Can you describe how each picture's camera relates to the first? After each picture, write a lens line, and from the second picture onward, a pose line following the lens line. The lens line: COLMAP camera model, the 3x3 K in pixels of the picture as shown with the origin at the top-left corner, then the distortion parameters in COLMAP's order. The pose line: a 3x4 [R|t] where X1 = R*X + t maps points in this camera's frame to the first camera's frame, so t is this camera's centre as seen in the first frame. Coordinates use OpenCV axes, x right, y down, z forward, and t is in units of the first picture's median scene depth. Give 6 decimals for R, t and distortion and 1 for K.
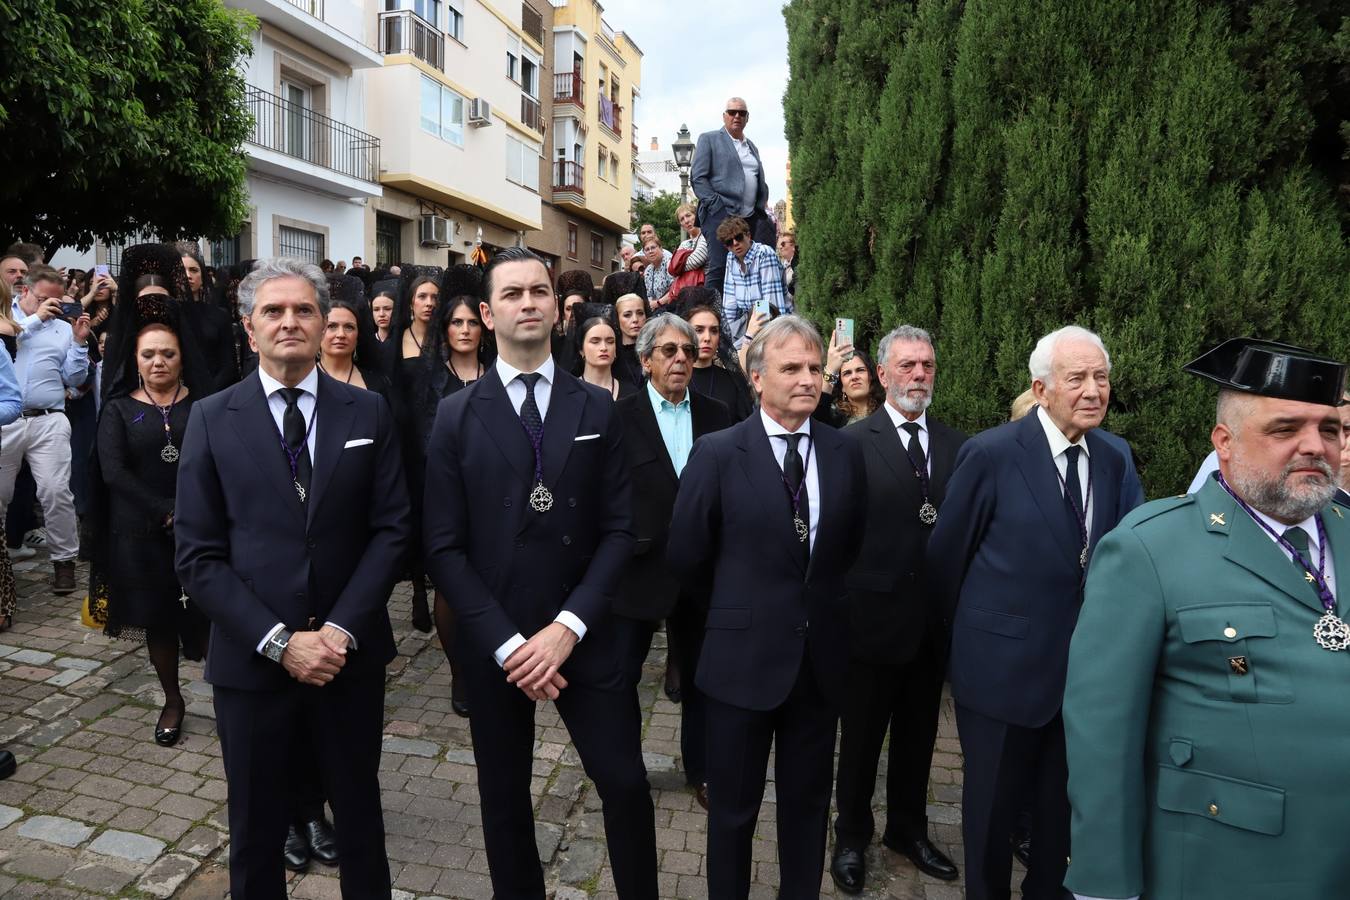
lens RADIAL K [[920.6, 0, 672.4], [0, 920.6, 461.8], [0, 0, 1]] dist [-0.118185, 0.055828]
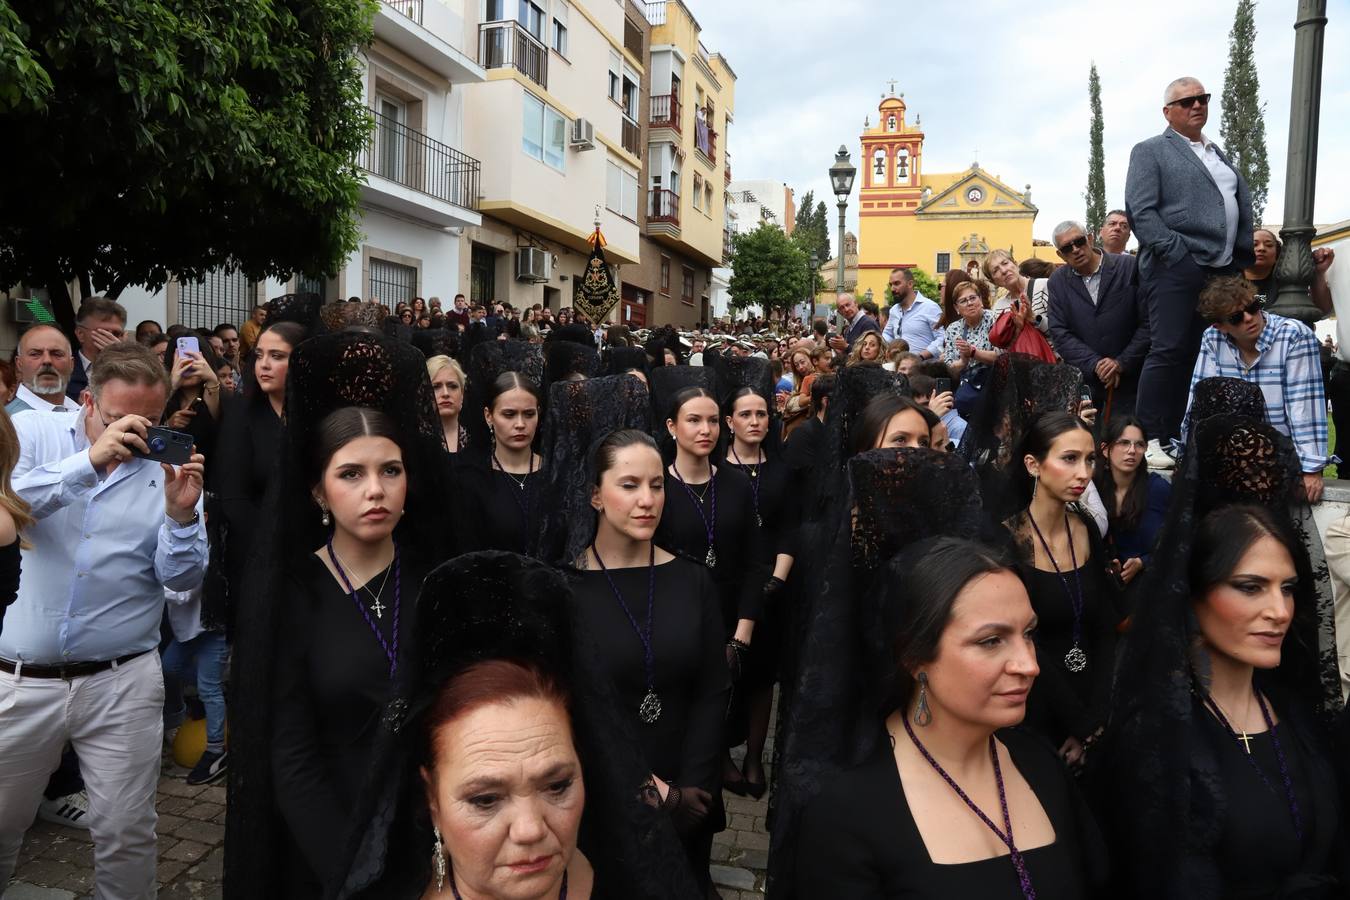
lens RADIAL K [[920.6, 0, 672.4], [0, 920.6, 461.8], [0, 0, 1]] dist [-0.118185, 0.055828]
pose [[0.998732, 0.011586, -0.048990, -0.083372], [-0.013194, 0.999381, -0.032618, -0.033677], [0.048582, 0.033223, 0.998267, 0.117294]]
